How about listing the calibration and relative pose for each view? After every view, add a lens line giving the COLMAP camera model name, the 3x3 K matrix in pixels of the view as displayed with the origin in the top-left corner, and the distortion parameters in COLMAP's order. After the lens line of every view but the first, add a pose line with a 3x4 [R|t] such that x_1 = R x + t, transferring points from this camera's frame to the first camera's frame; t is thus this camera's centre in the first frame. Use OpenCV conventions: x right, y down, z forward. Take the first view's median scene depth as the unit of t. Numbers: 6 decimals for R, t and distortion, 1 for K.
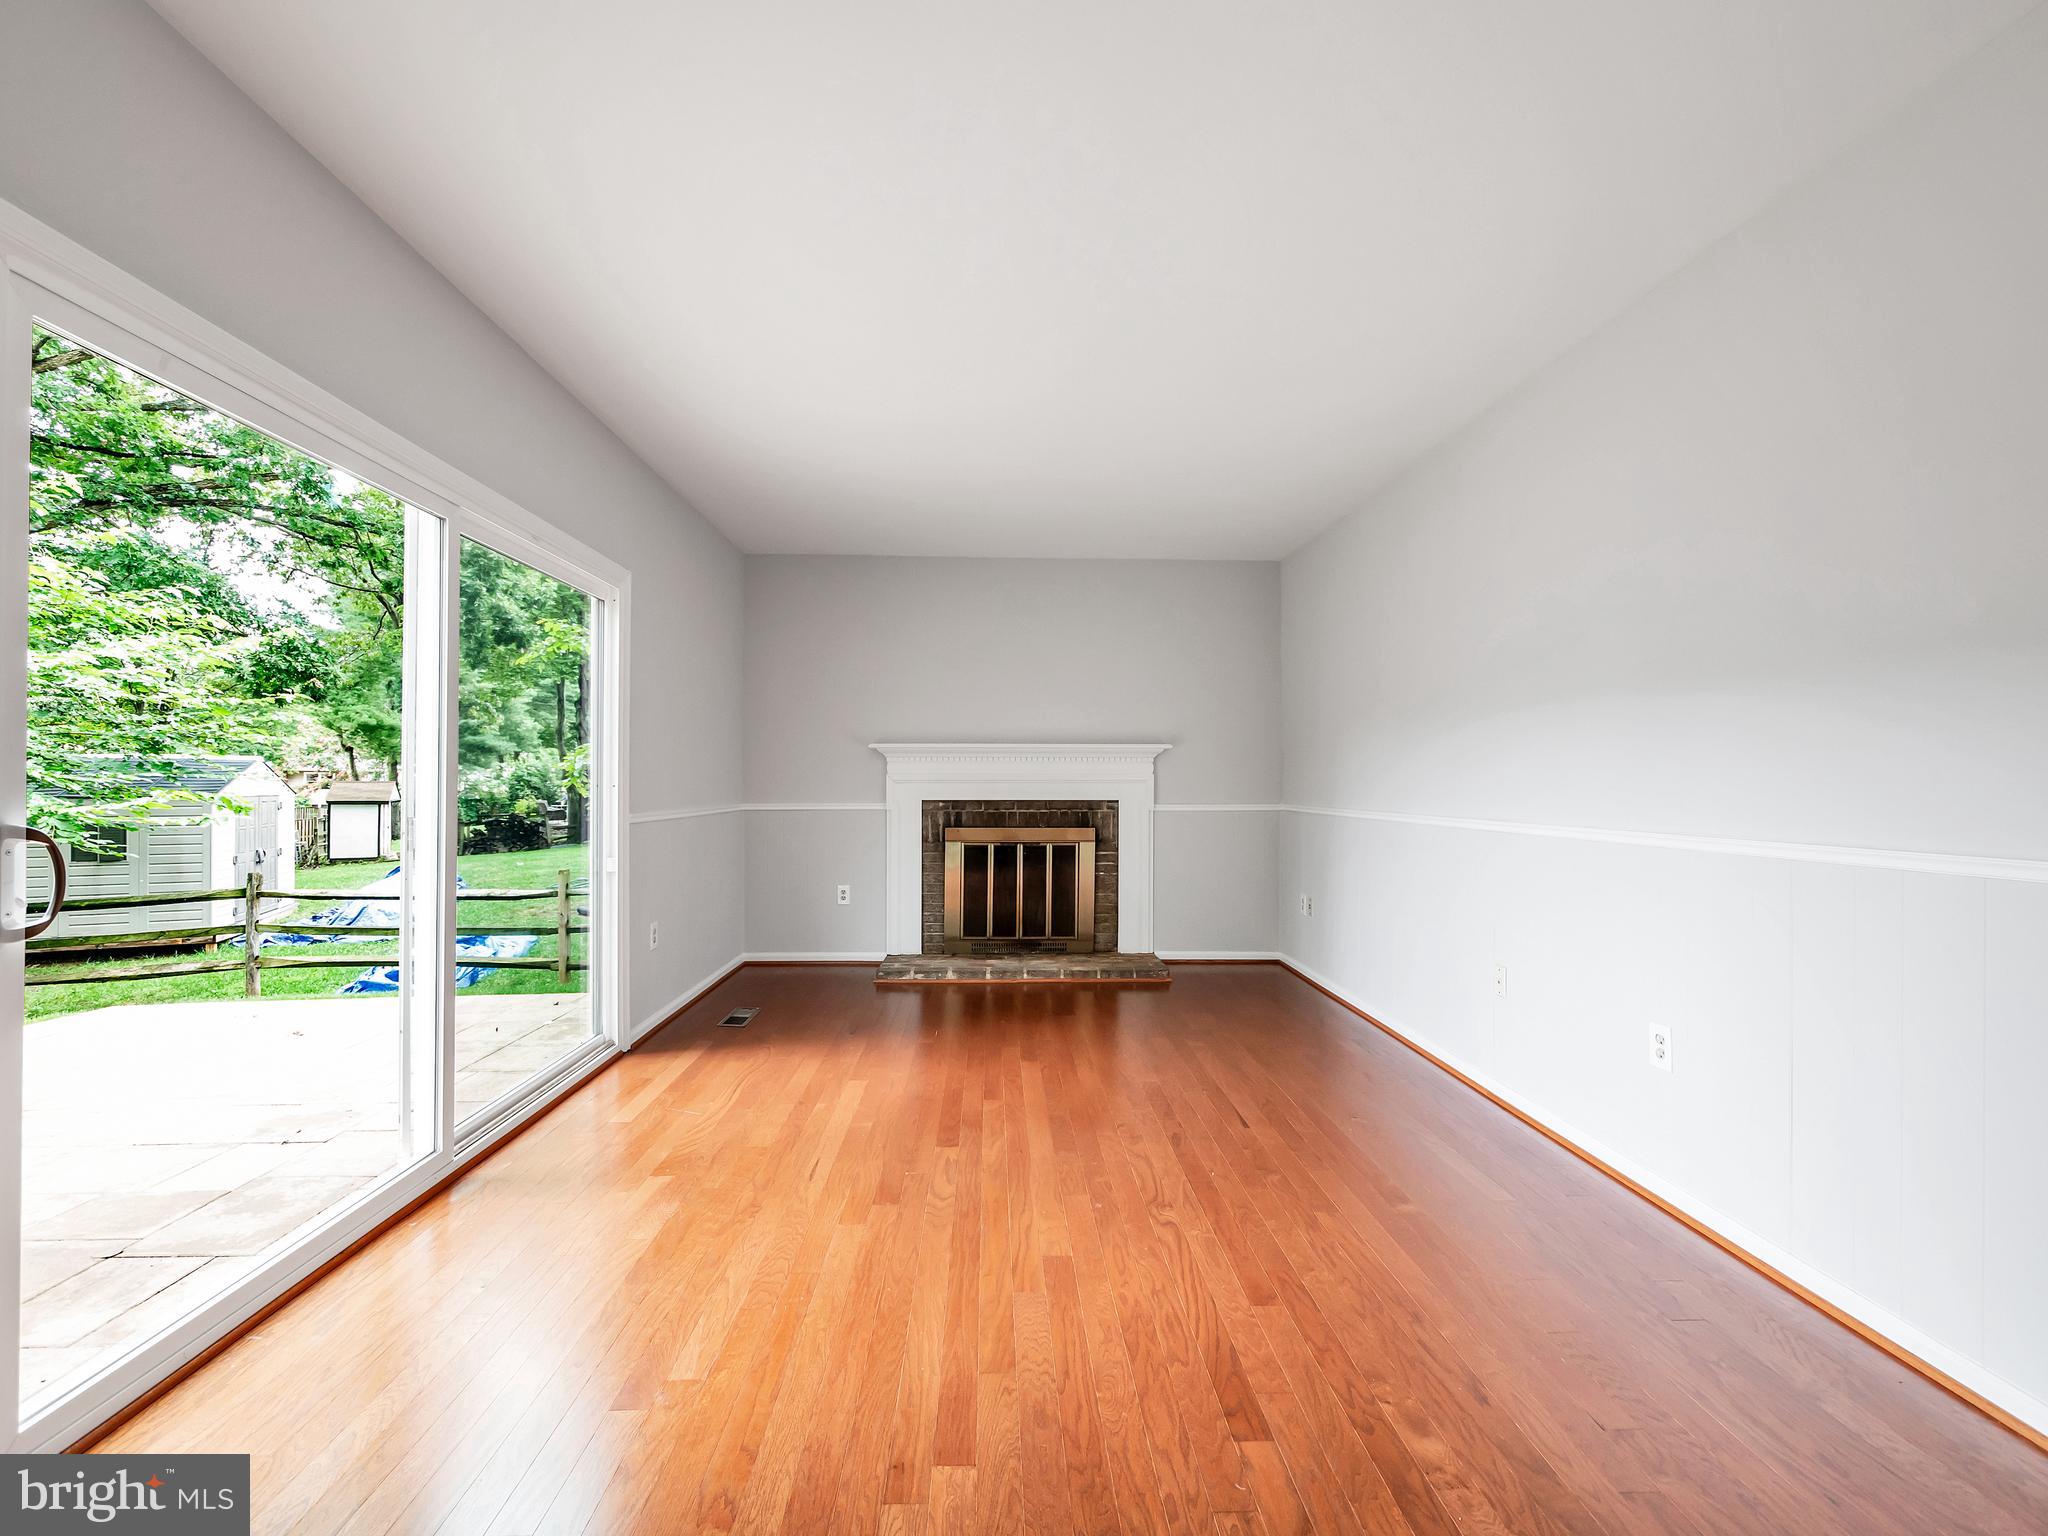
lens RADIAL K [[880.6, 0, 1038.0], [0, 880.6, 774.9], [0, 0, 1]] dist [-0.000069, 0.000023]
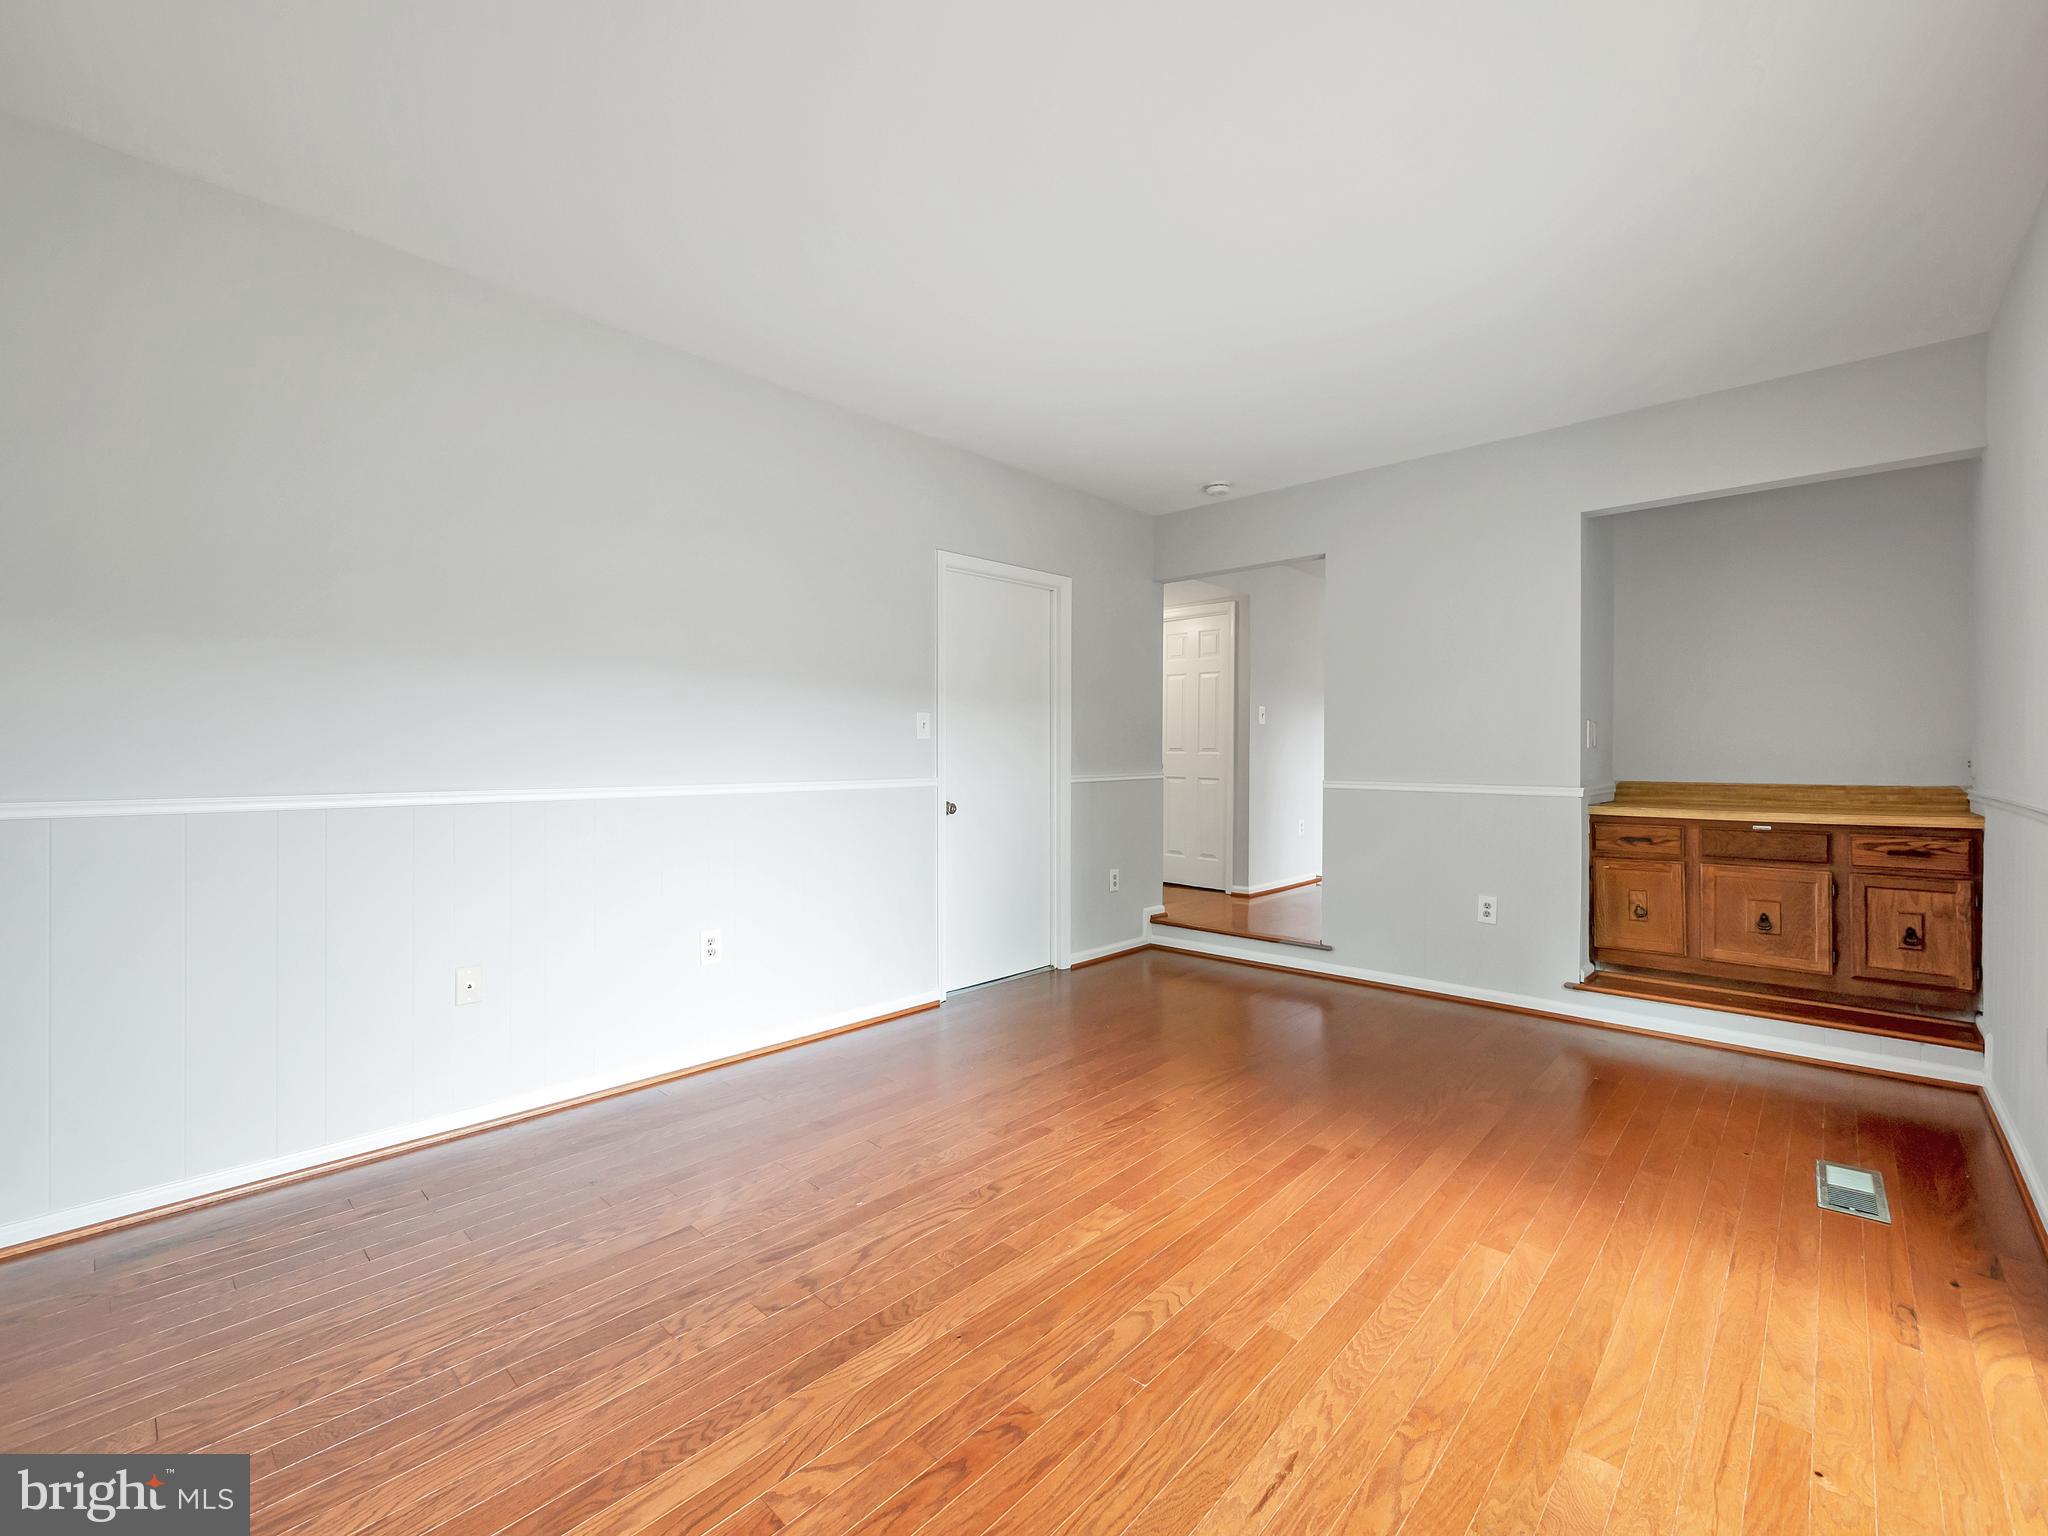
lens RADIAL K [[880.6, 0, 1038.0], [0, 880.6, 774.9], [0, 0, 1]] dist [-0.000069, 0.000023]
pose [[-0.707109, -0.023203, 0.706724, -0.629580], [-0.020696, 0.999712, 0.012115, 0.032900], [-0.706802, -0.006060, -0.707386, 1.811051]]
